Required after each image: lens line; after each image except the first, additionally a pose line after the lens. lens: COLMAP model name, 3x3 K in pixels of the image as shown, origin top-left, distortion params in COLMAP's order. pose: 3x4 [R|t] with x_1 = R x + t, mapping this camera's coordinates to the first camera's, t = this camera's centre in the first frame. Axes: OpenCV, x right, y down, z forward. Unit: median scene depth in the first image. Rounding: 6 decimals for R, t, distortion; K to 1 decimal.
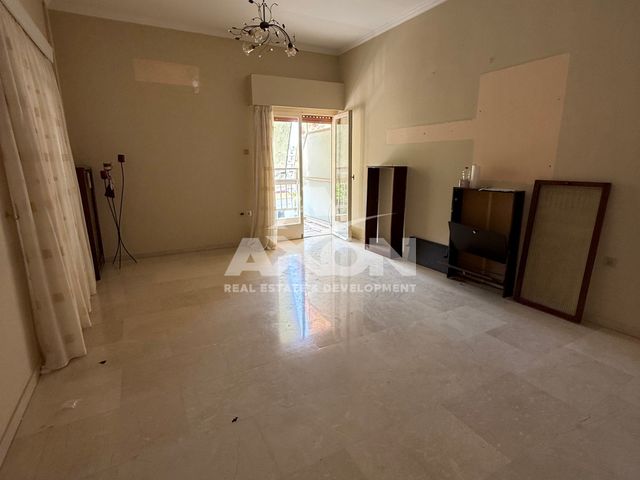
lens RADIAL K [[341.2, 0, 321.0], [0, 341.2, 237.4], [0, 0, 1]] dist [0.002613, 0.000900]
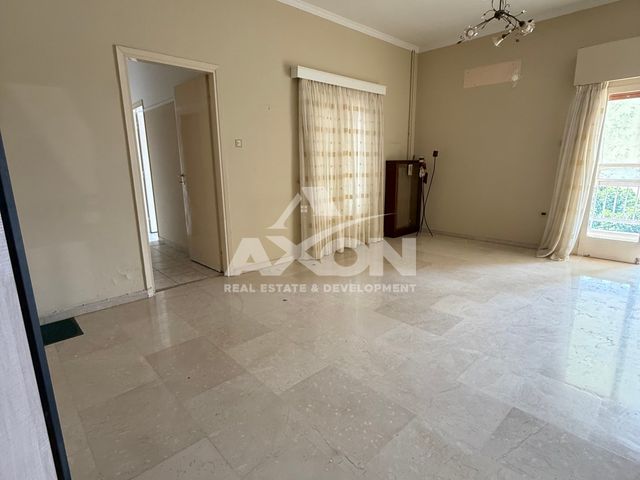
lens RADIAL K [[341.2, 0, 321.0], [0, 341.2, 237.4], [0, 0, 1]] dist [0.002613, 0.000900]
pose [[0.262292, 0.212126, -0.941385, 0.508277], [-0.200671, 0.966204, 0.161807, -0.040204], [0.943893, 0.146468, 0.295995, 0.217649]]
